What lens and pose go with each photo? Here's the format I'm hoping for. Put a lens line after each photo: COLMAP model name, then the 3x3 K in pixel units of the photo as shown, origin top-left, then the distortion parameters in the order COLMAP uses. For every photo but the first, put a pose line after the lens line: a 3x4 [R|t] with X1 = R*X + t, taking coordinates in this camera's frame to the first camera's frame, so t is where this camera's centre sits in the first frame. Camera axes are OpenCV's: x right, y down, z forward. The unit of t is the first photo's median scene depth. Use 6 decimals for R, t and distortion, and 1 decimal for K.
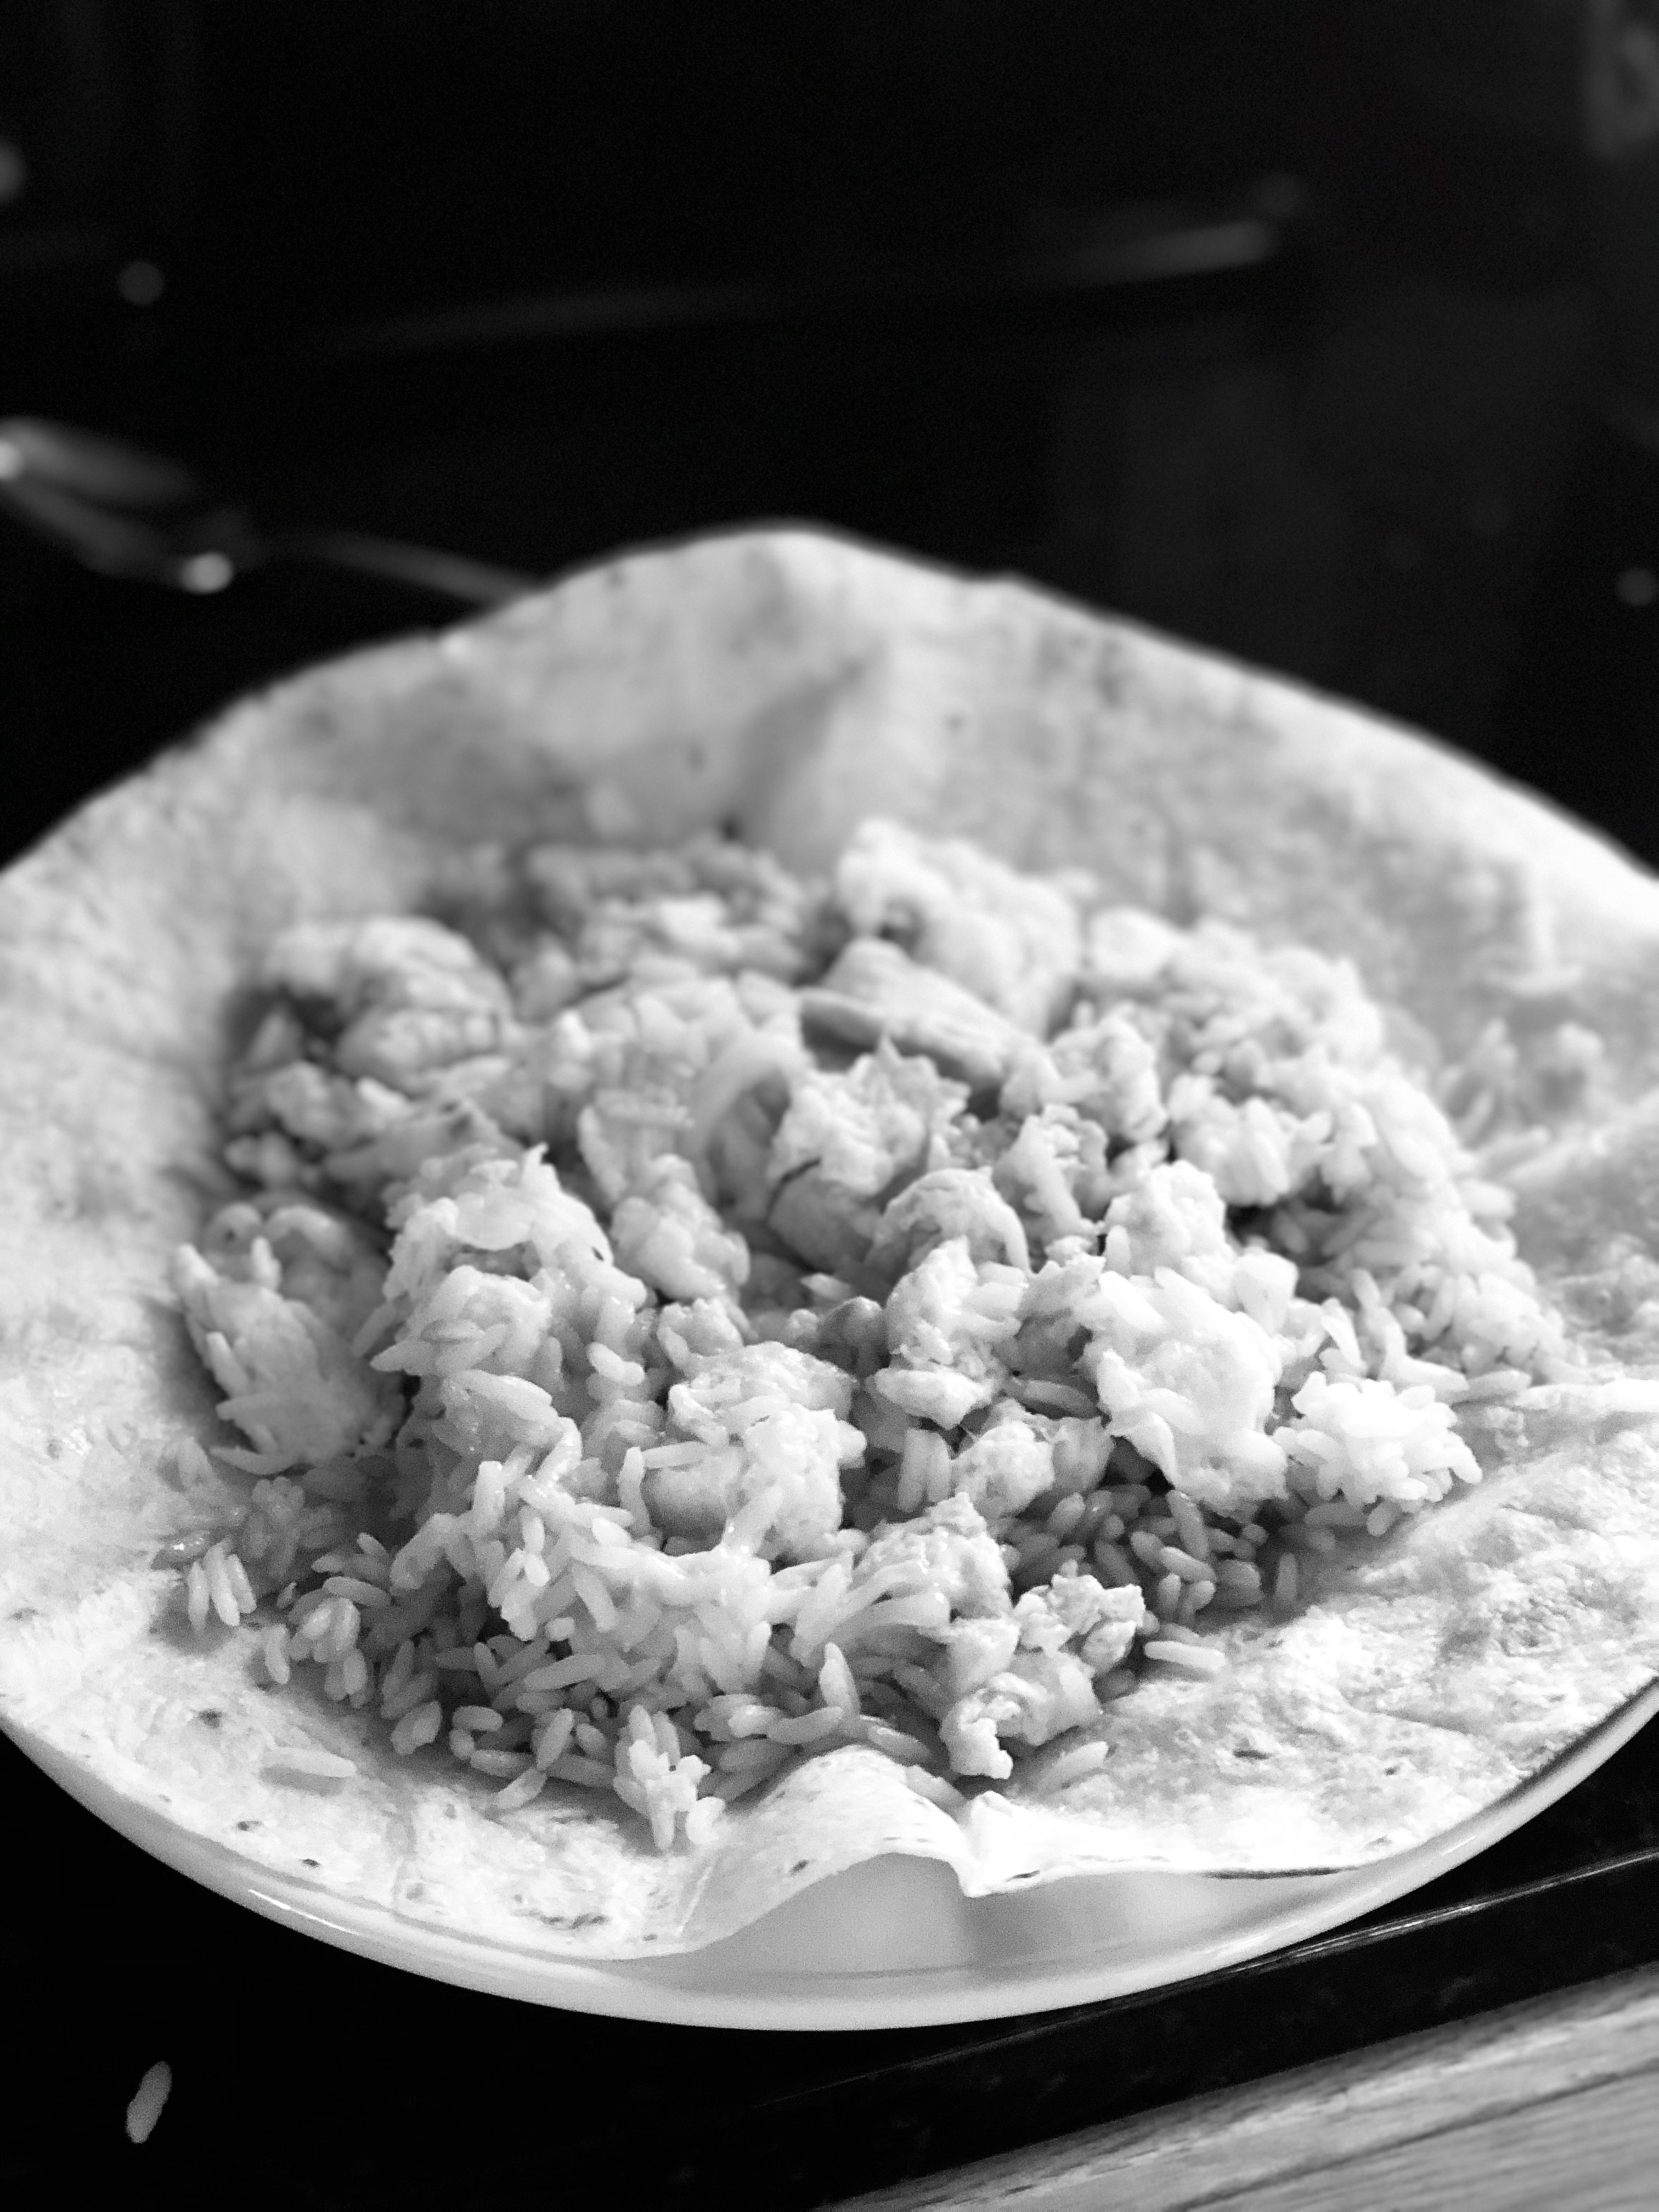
lens RADIAL K [[3369.8, 0, 823.8], [0, 3369.8, 1105.5], [0, 0, 1]] dist [0.024700, 0.078849]
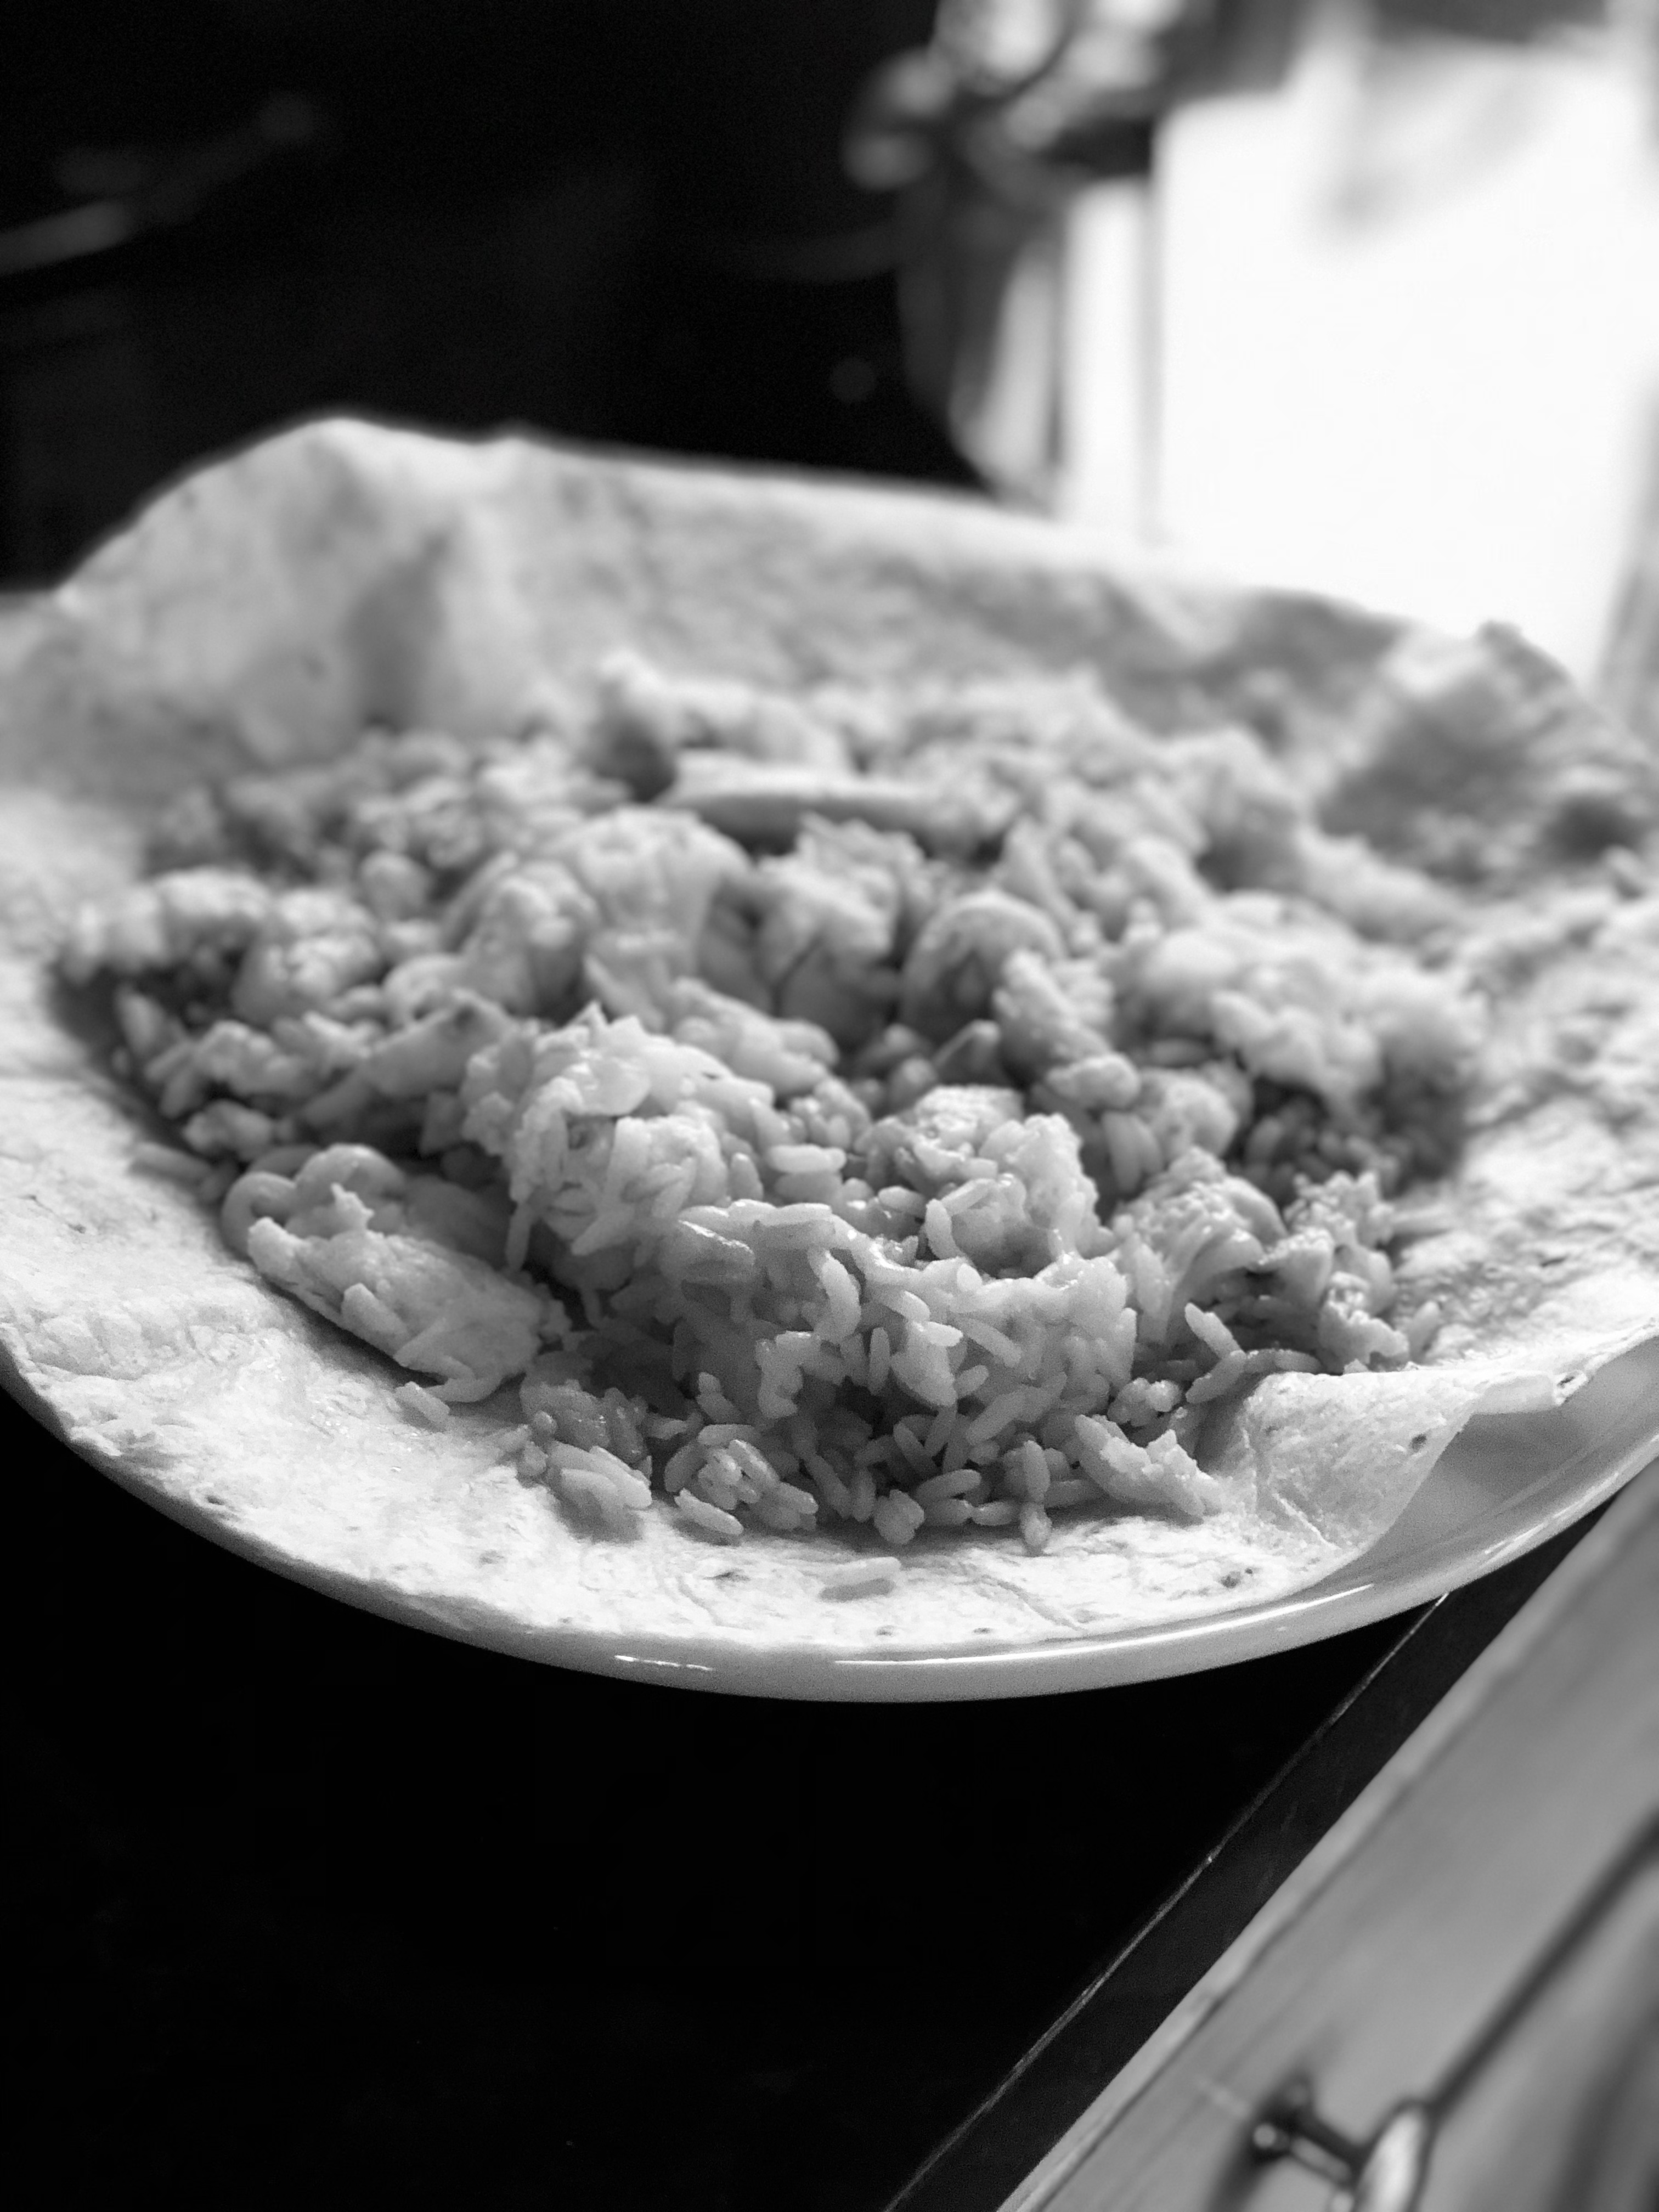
lens RADIAL K [[3369.8, 0, 823.8], [0, 3369.8, 1105.5], [0, 0, 1]] dist [0.024700, 0.078849]
pose [[0.818098, -0.287610, 0.497992, -0.538492], [0.303490, 0.951472, 0.050942, 0.013629], [-0.488477, 0.109460, 0.865684, 0.138765]]
